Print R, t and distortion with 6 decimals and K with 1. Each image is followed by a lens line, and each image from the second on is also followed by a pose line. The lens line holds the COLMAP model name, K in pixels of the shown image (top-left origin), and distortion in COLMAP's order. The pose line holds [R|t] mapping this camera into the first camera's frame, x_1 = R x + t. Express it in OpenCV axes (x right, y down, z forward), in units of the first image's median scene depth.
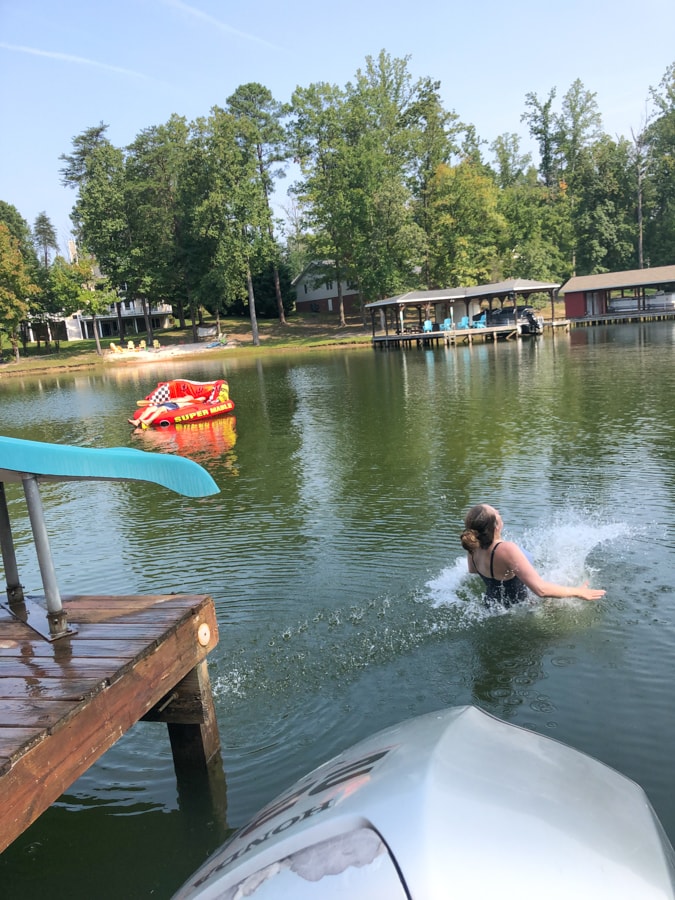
lens RADIAL K [[735.3, 0, 337.5], [0, 735.3, 450.0], [0, 0, 1]] dist [0.029022, 0.000660]
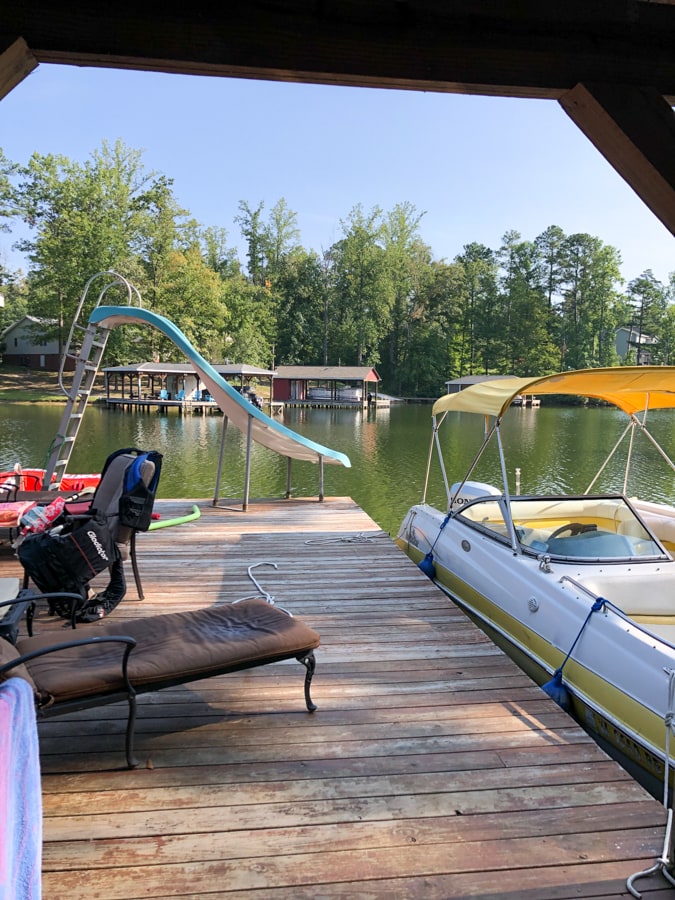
lens RADIAL K [[749.4, 0, 340.4], [0, 749.4, 476.6], [0, 0, 1]] dist [-0.087911, 0.082033]
pose [[0.905972, 0.061632, 0.418828, -0.063708], [-0.036245, 0.997006, -0.068310, 0.014529], [-0.421784, 0.046707, 0.905493, -0.081838]]
